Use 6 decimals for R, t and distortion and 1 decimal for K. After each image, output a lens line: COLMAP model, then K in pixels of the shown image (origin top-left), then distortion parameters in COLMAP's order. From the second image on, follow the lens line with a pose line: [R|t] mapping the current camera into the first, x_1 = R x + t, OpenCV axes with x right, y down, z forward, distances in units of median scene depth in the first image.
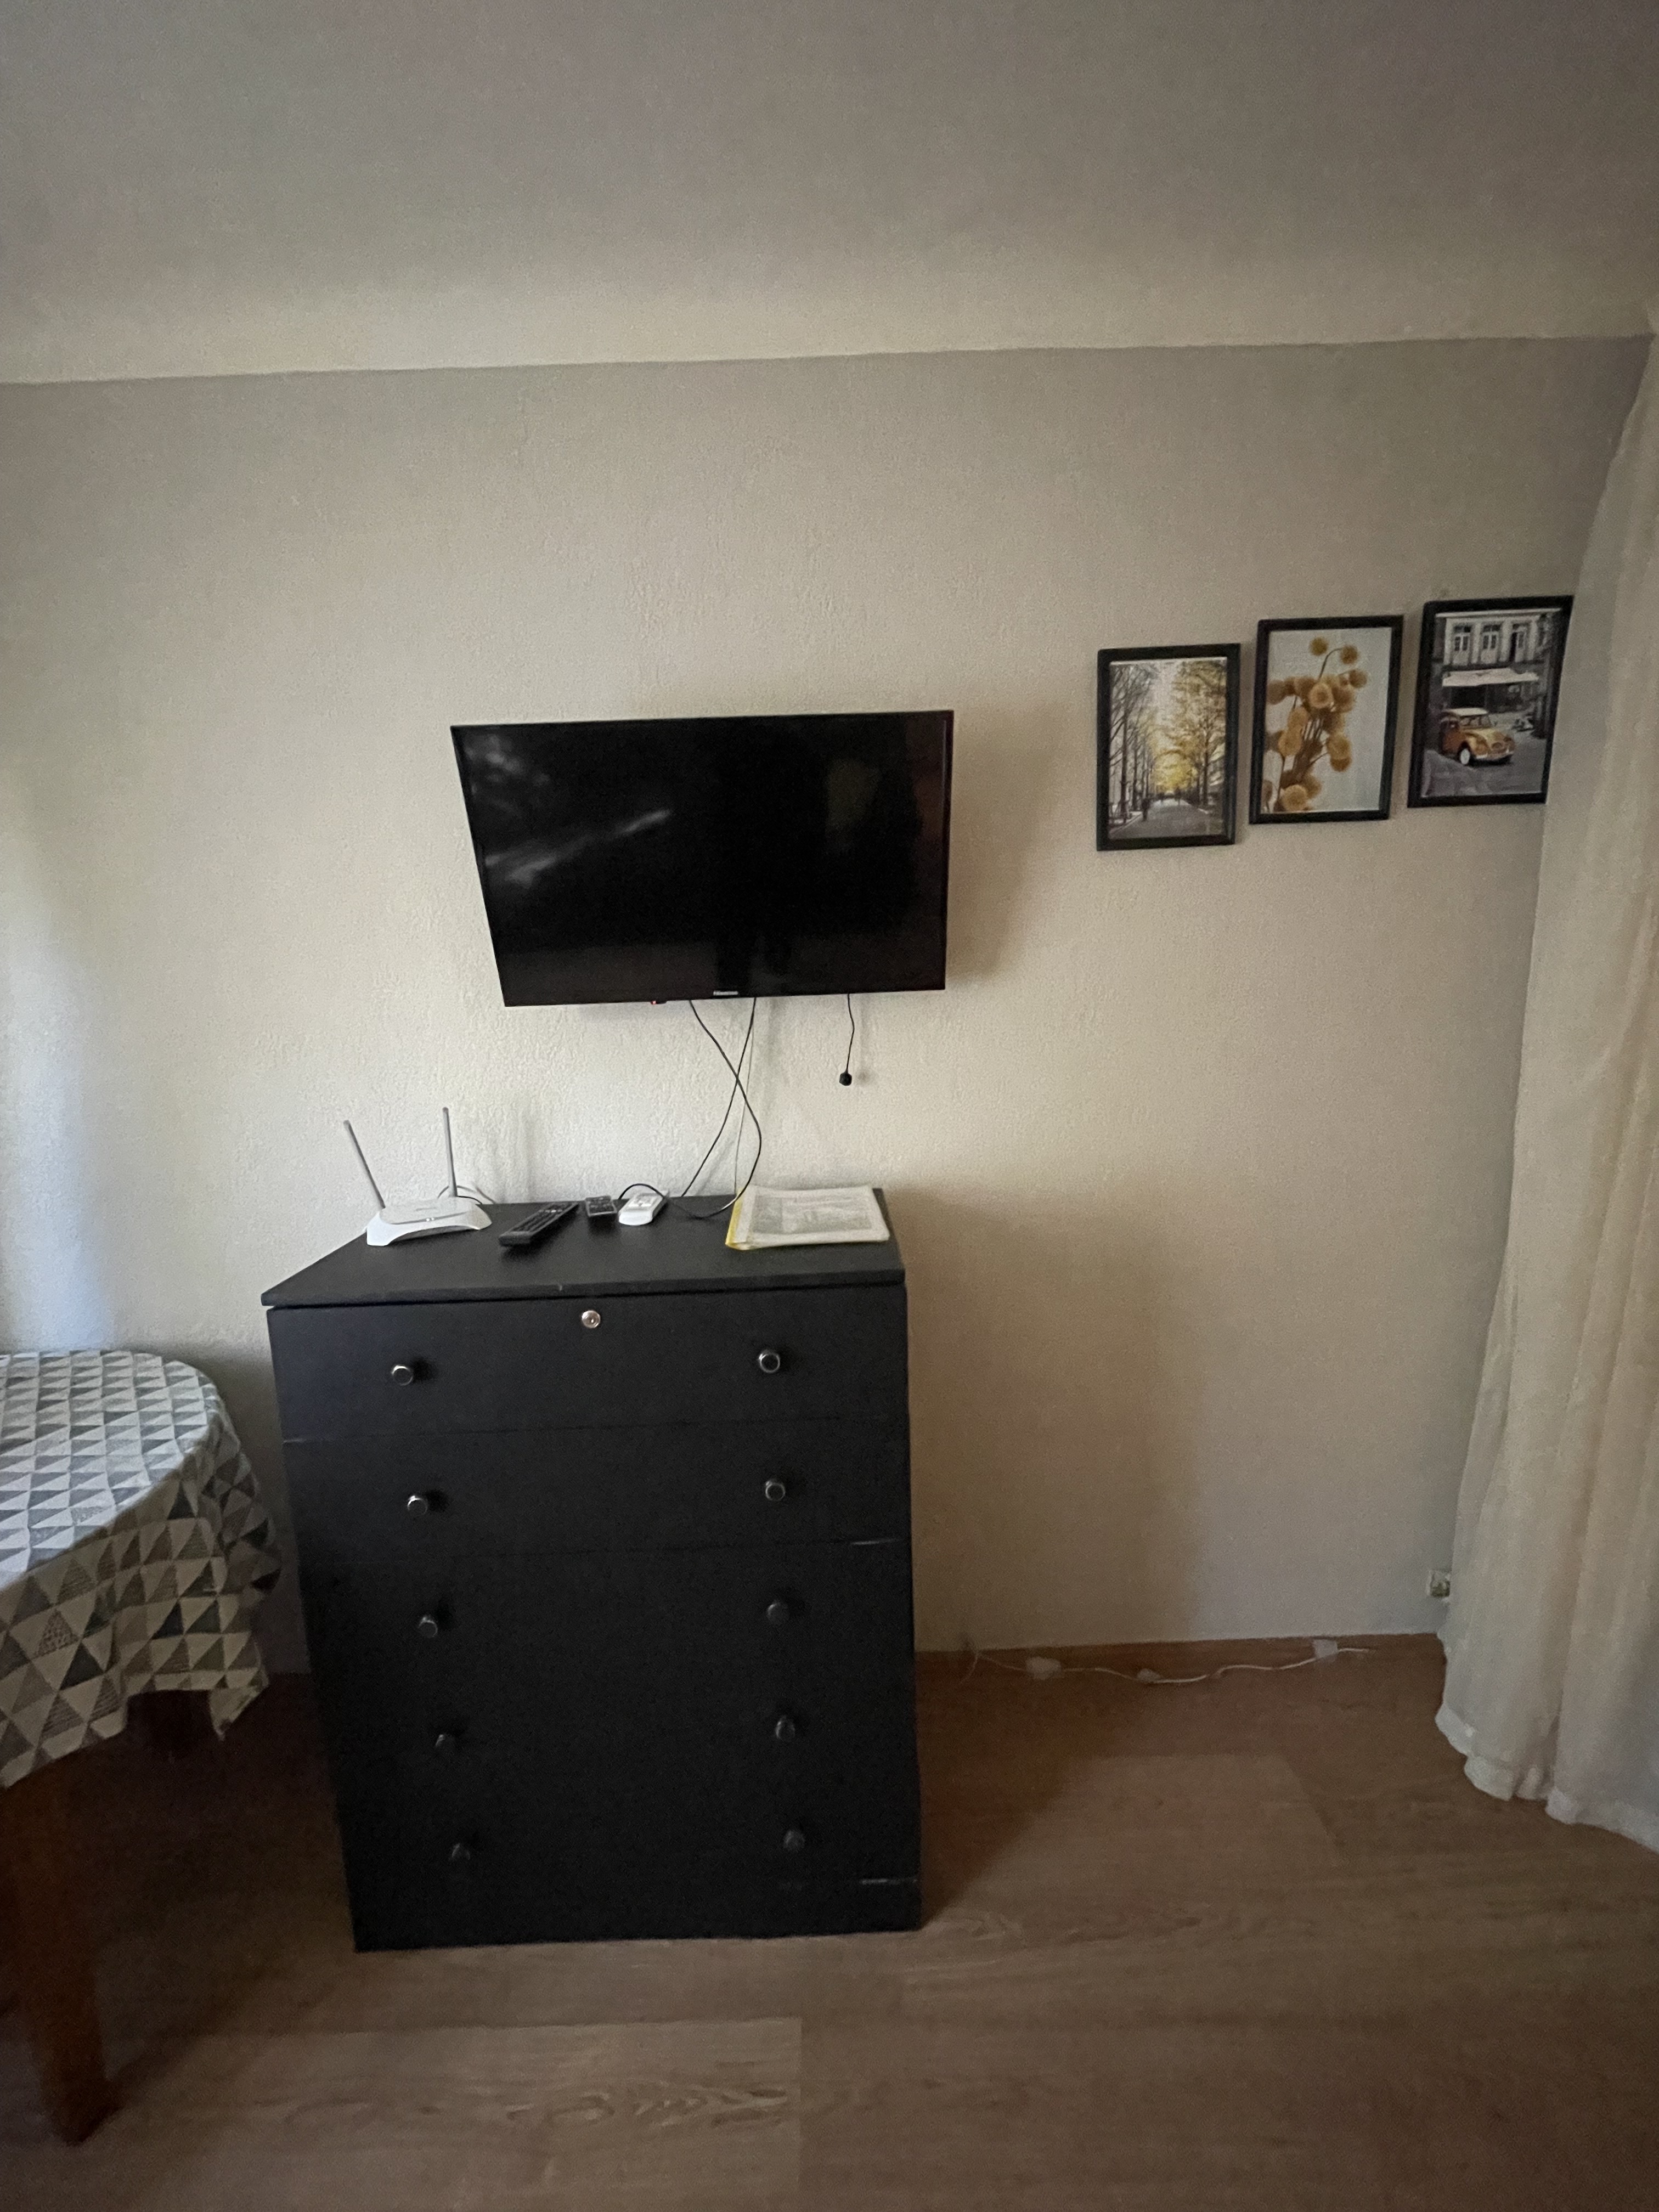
lens RADIAL K [[901.4, 0, 829.5], [0, 901.4, 1106.0], [0, 0, 1]] dist [-0.001549, -0.000360]
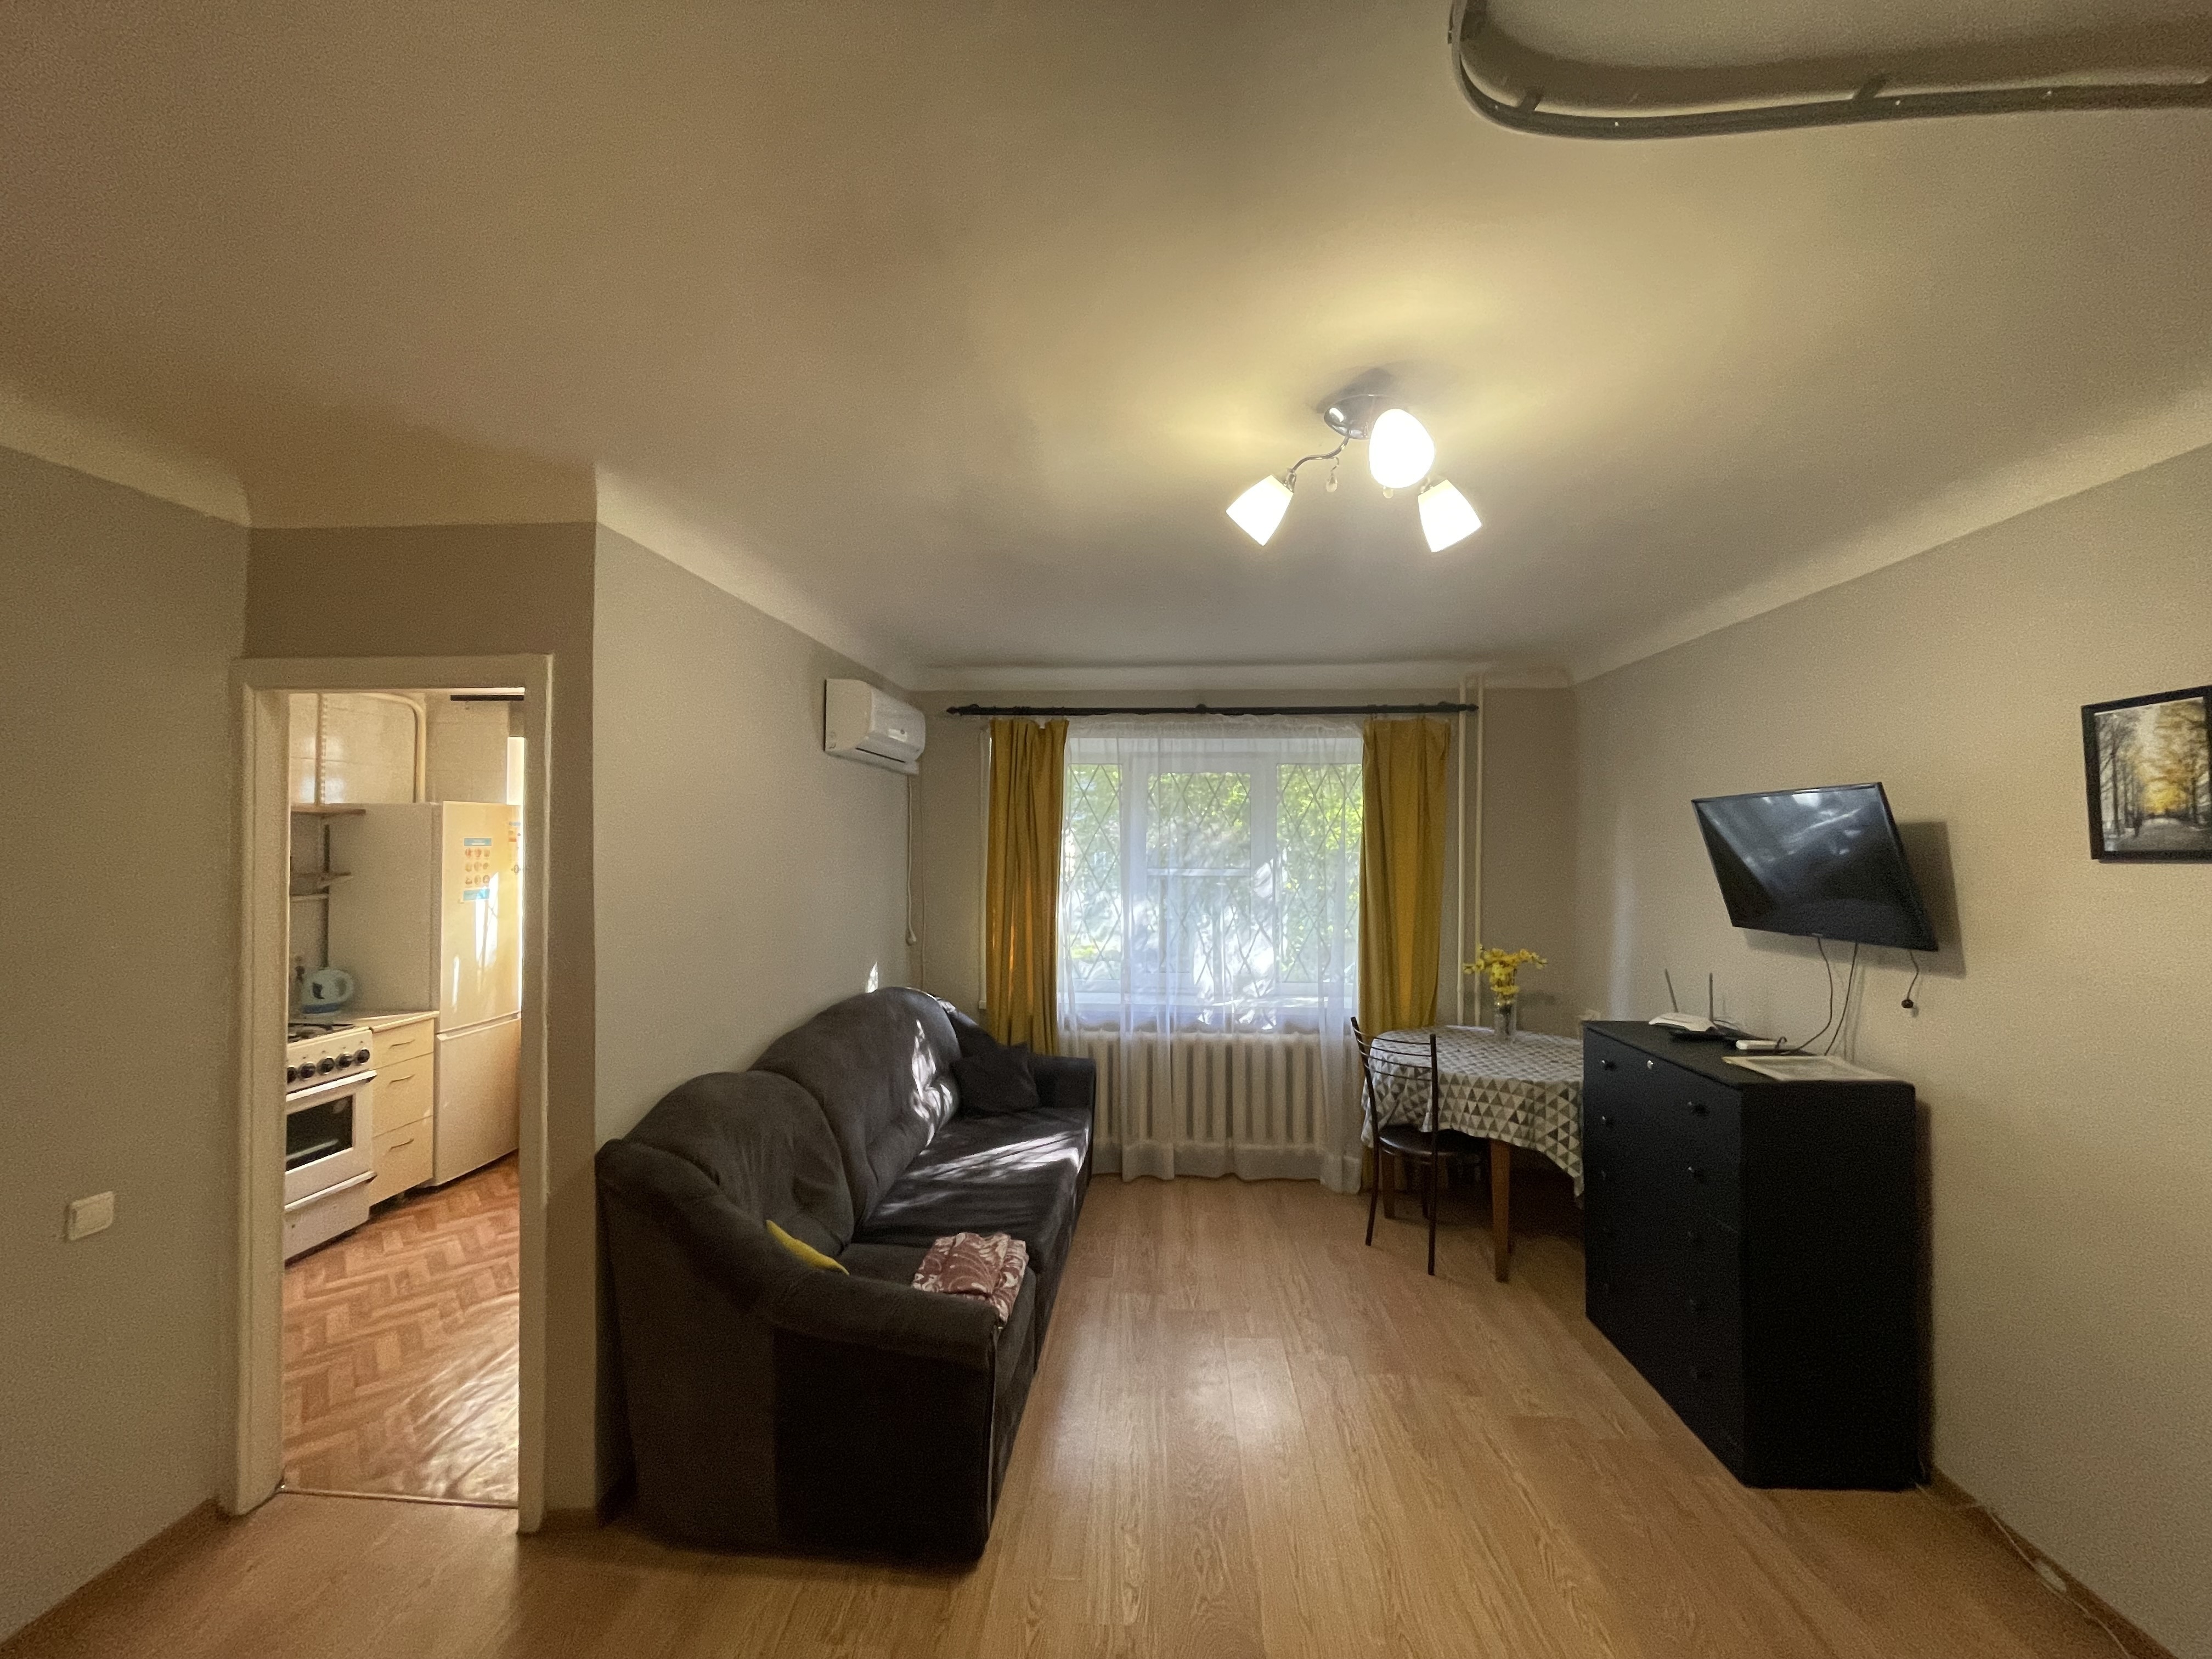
lens RADIAL K [[901.4, 0, 1106.0], [0, 901.4, 829.5], [0, 0, 1]] dist [-0.001549, -0.000360]
pose [[-0.063155, 0.015081, -0.997890, 1.646509], [-0.150035, 0.988379, 0.024432, -0.159522], [0.986662, 0.151261, -0.060159, -0.251219]]
